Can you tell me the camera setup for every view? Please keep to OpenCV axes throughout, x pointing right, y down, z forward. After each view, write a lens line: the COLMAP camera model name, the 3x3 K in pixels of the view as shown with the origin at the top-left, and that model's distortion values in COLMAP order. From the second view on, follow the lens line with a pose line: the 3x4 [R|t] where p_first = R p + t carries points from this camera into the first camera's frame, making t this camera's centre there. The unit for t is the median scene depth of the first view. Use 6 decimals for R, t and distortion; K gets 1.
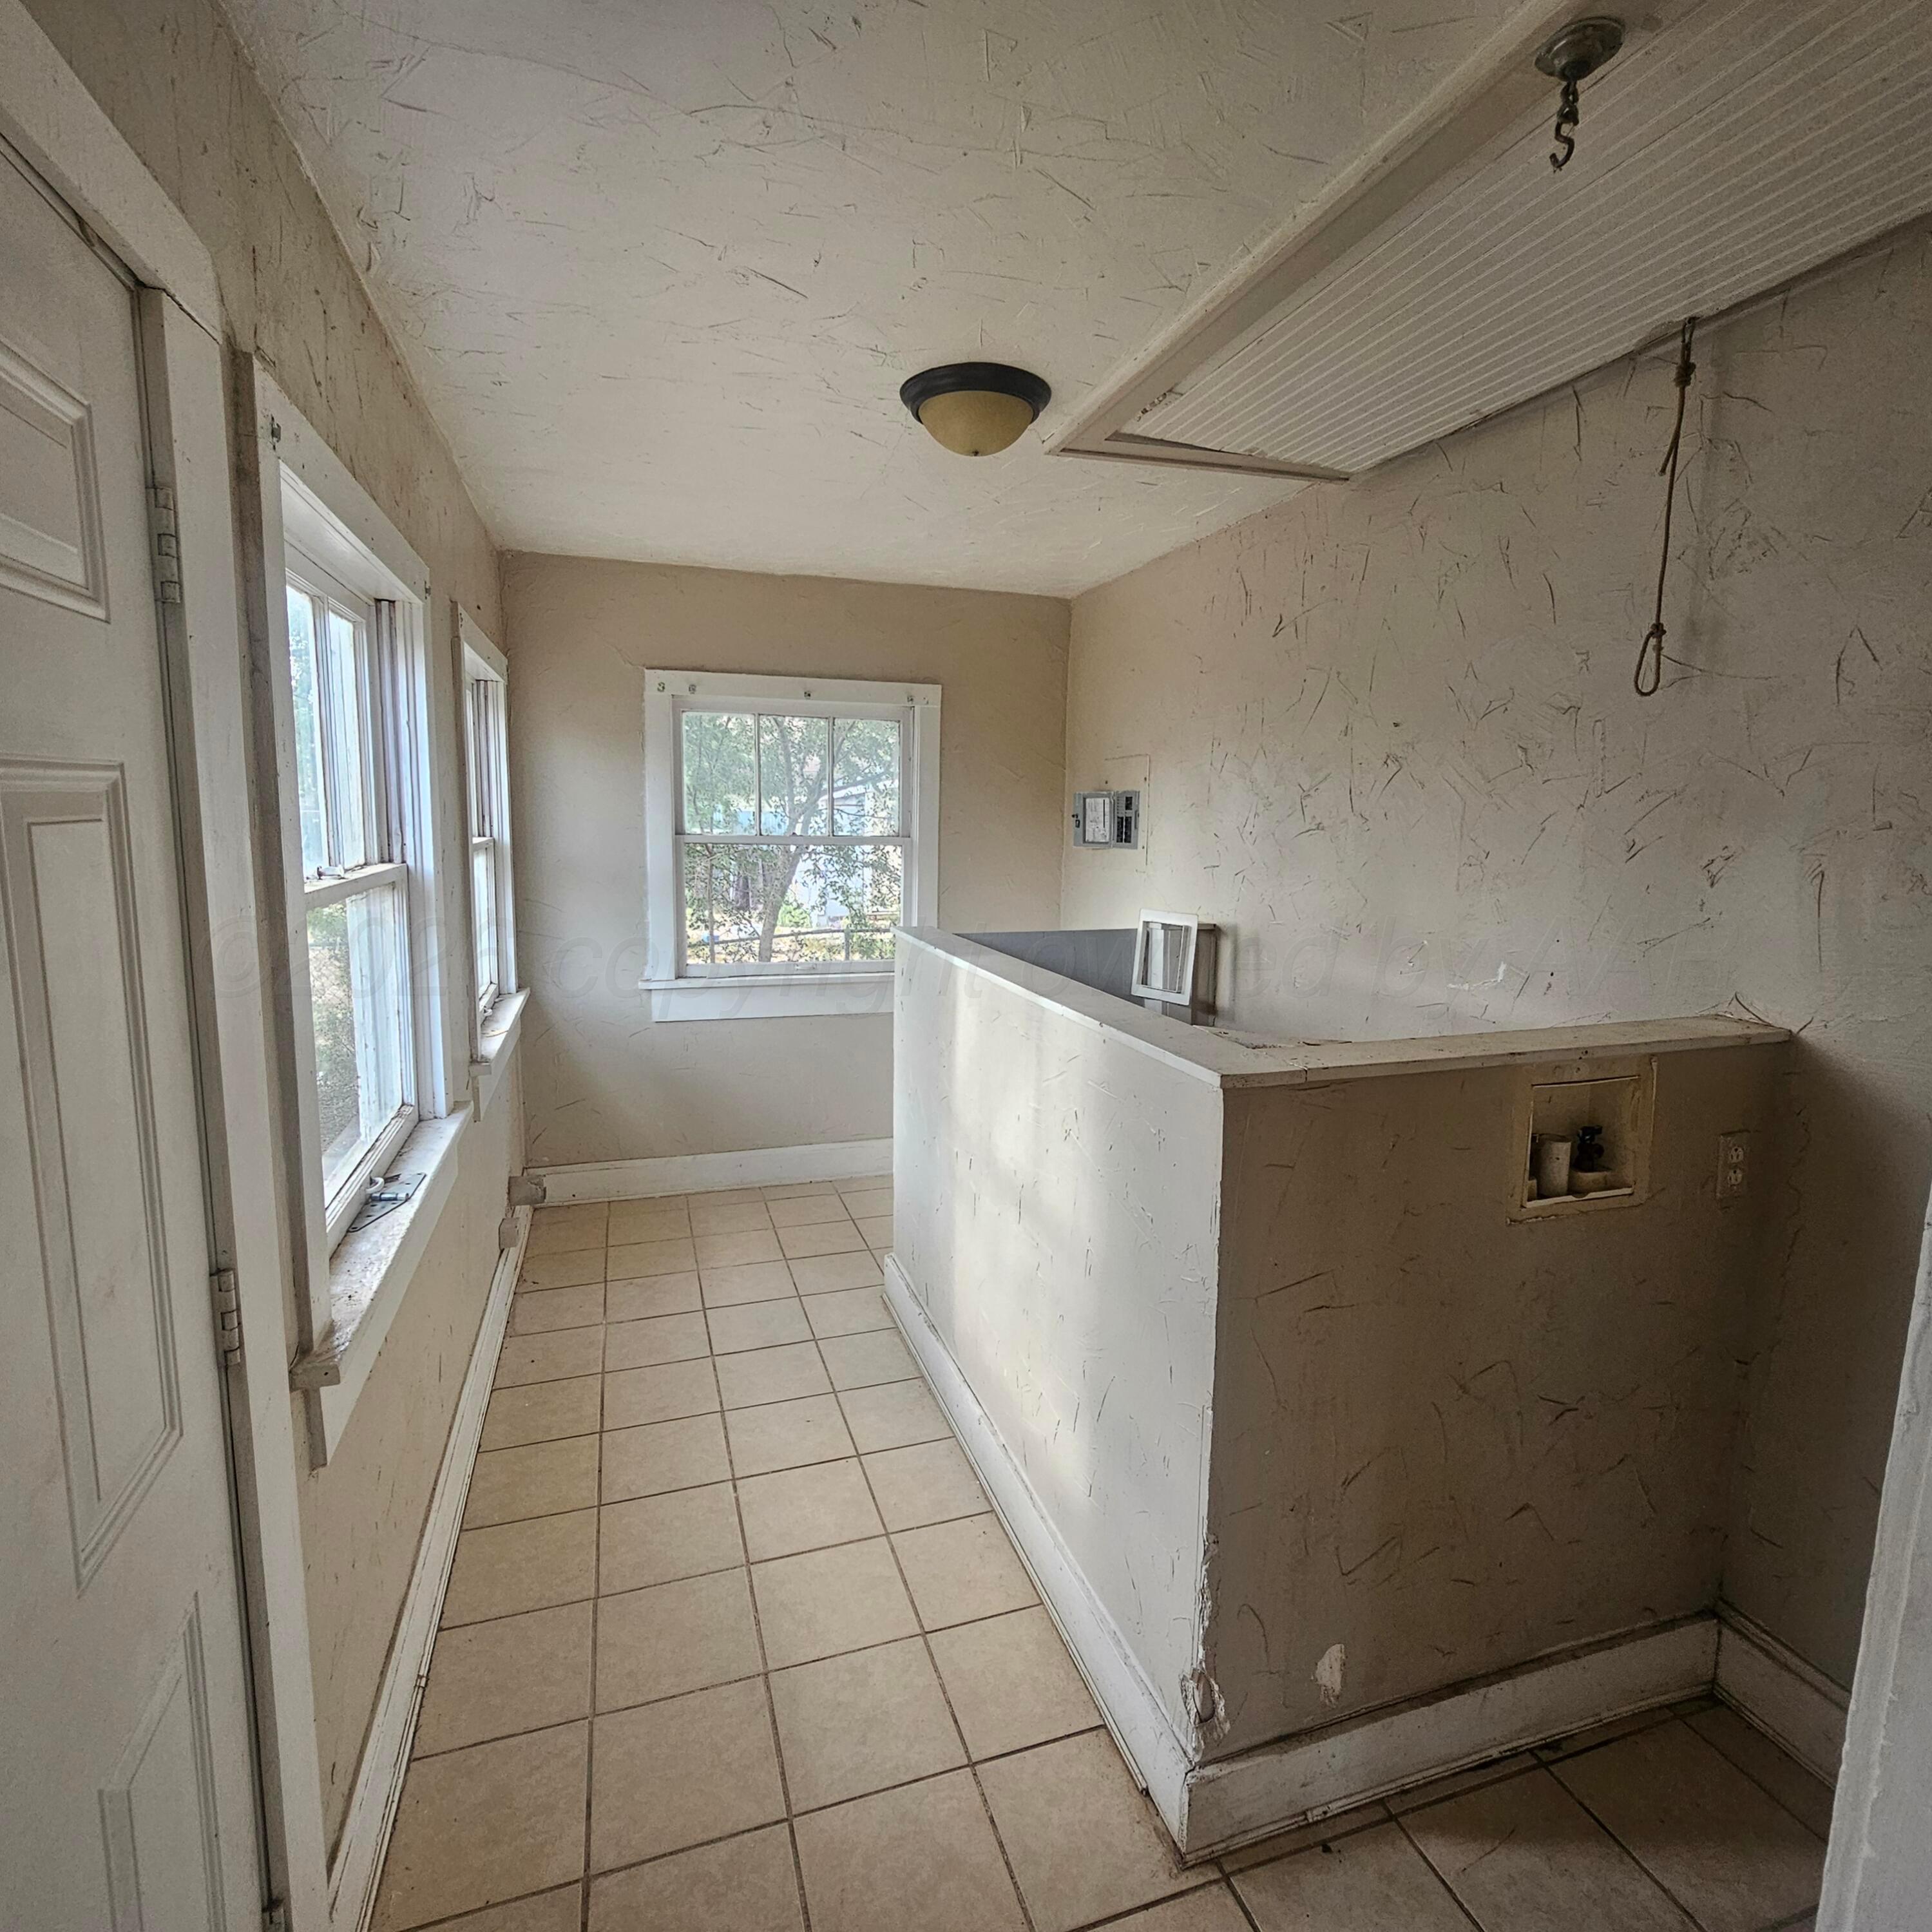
lens RADIAL K [[1055.0, 0, 968.4], [0, 1055.0, 961.2], [0, 0, 1]] dist [-0.003947, -0.000768]
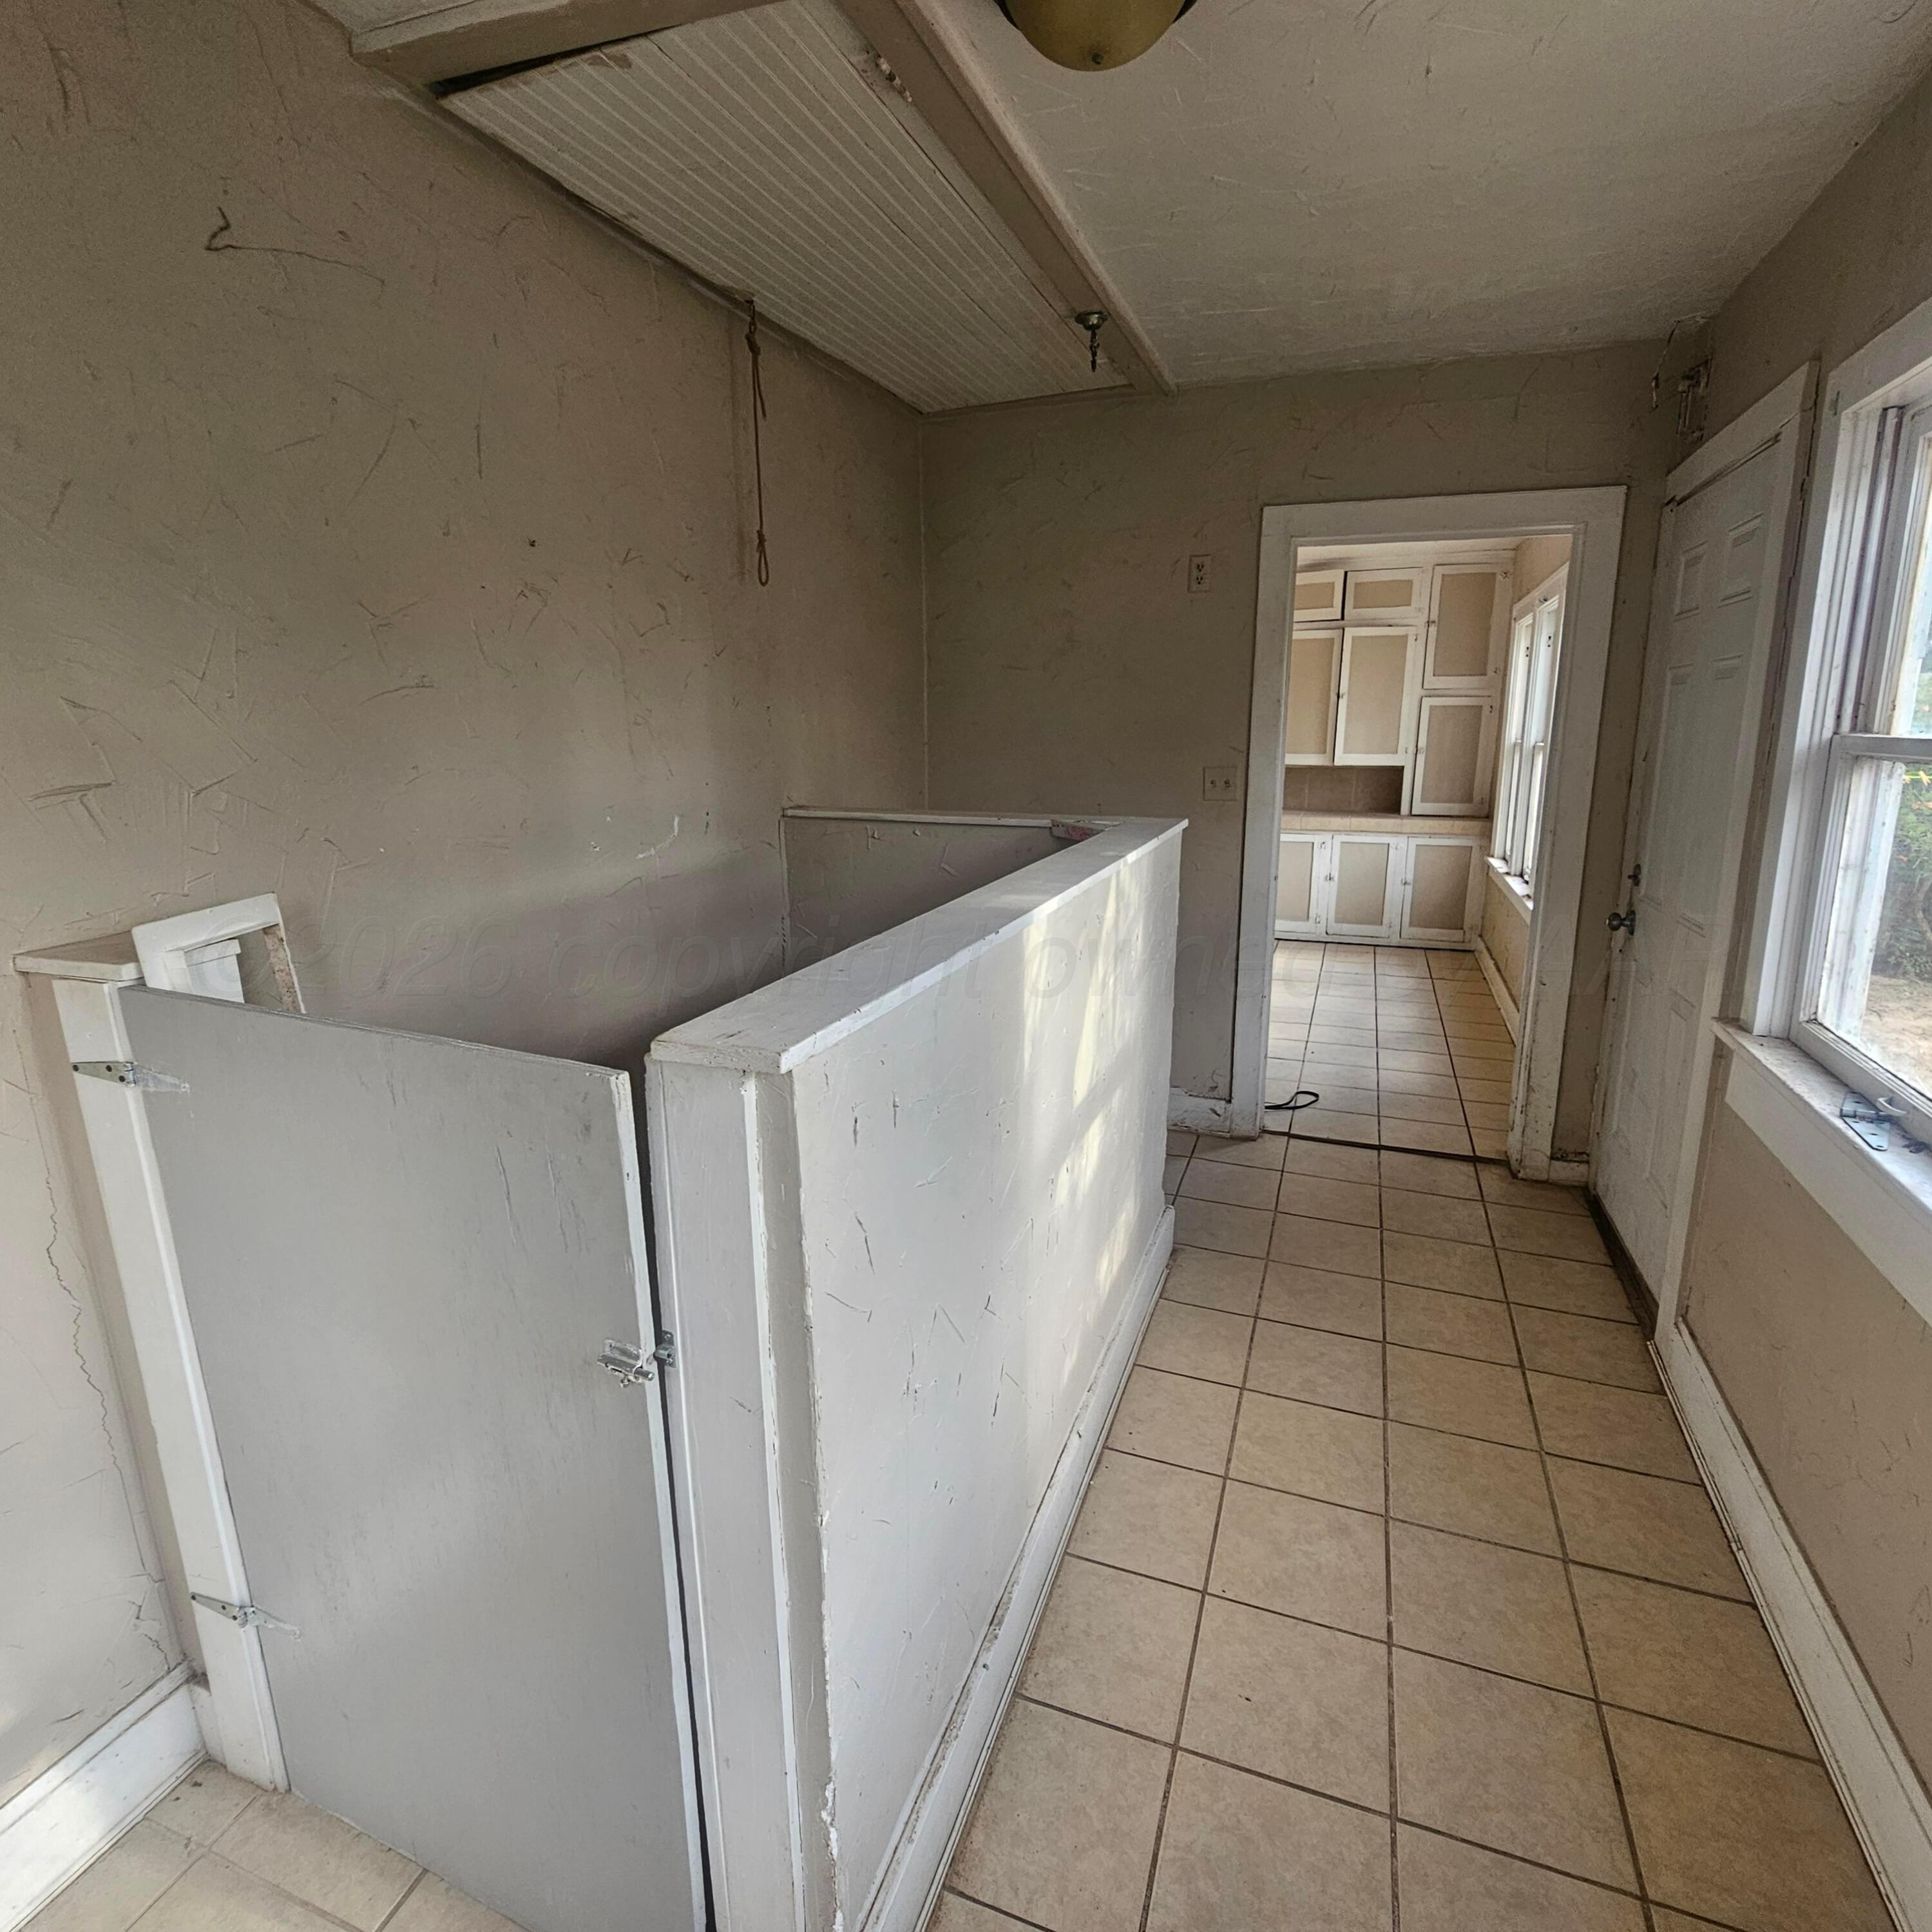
lens RADIAL K [[1055.0, 0, 968.4], [0, 1055.0, 961.2], [0, 0, 1]] dist [-0.003947, -0.000768]
pose [[-0.784024, -0.151068, 0.602067, -0.402201], [0.081259, 0.936608, 0.340825, -0.211425], [-0.615389, 0.316139, -0.722048, 1.733577]]
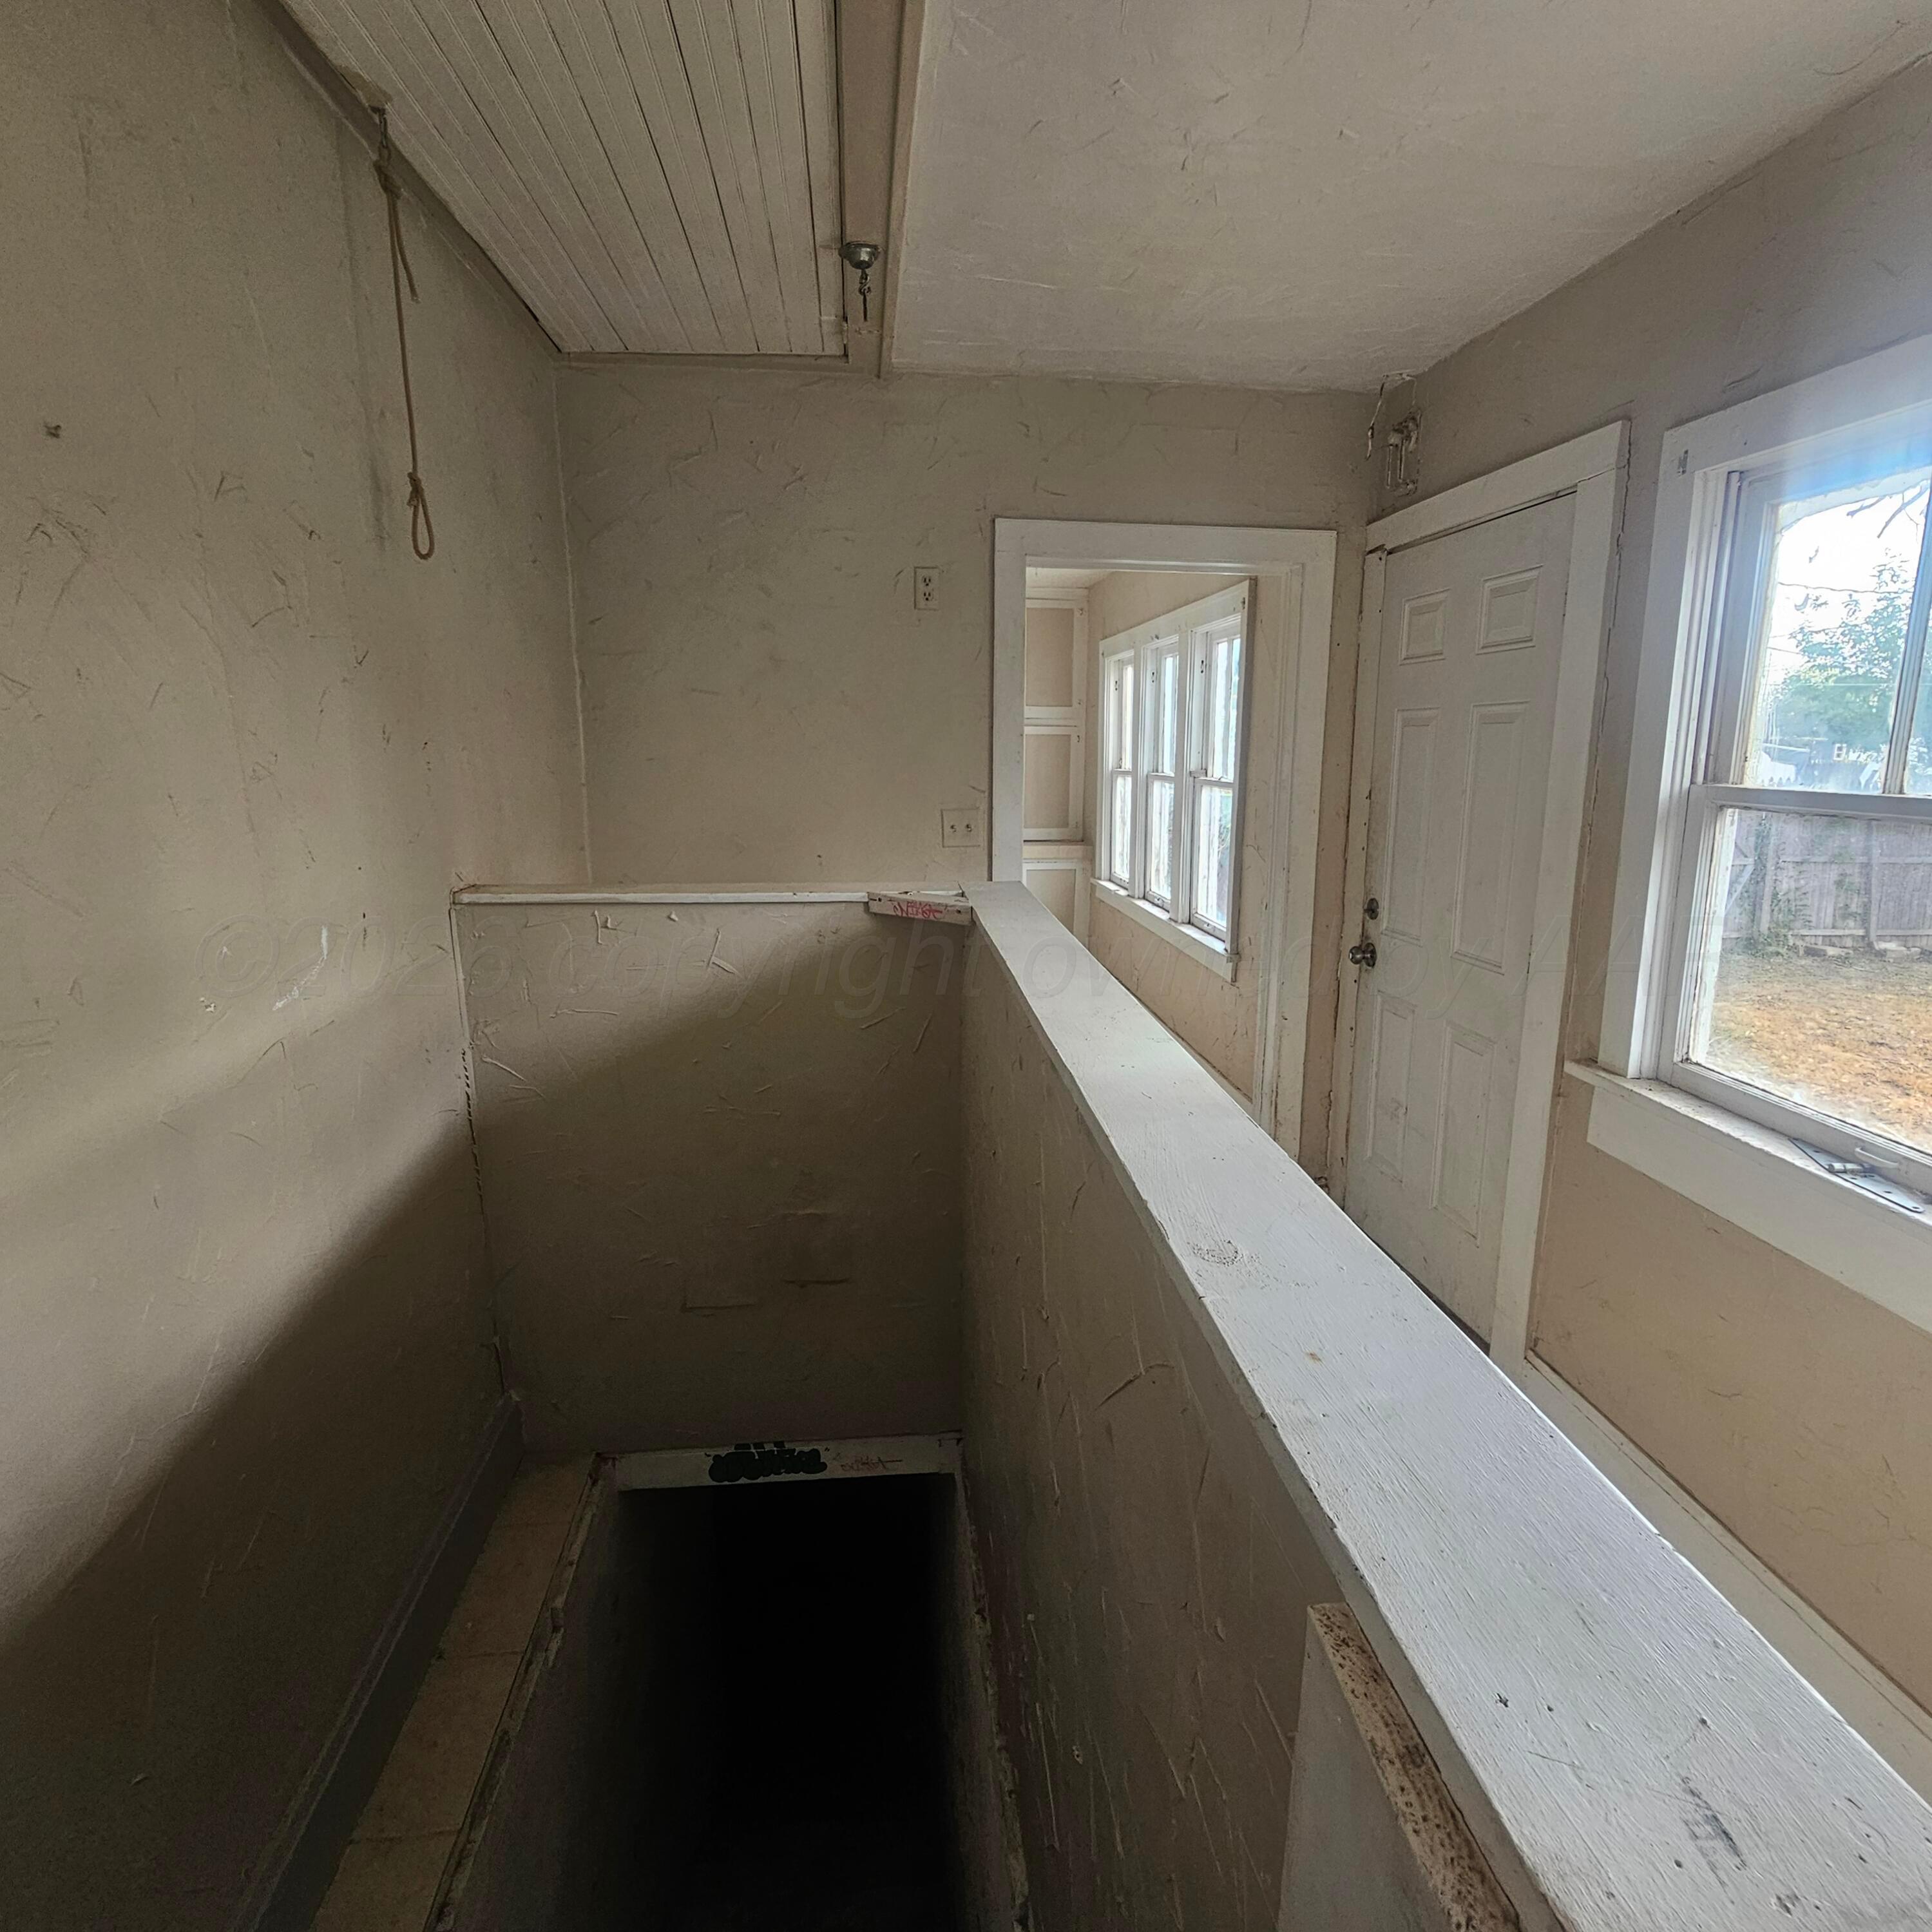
lens RADIAL K [[1055.0, 0, 968.4], [0, 1055.0, 961.2], [0, 0, 1]] dist [-0.003947, -0.000768]
pose [[-0.978149, -0.061689, 0.198542, 0.000440], [0.010936, 0.938377, 0.345441, -0.207413], [-0.207617, 0.340064, -0.917198, 1.607569]]
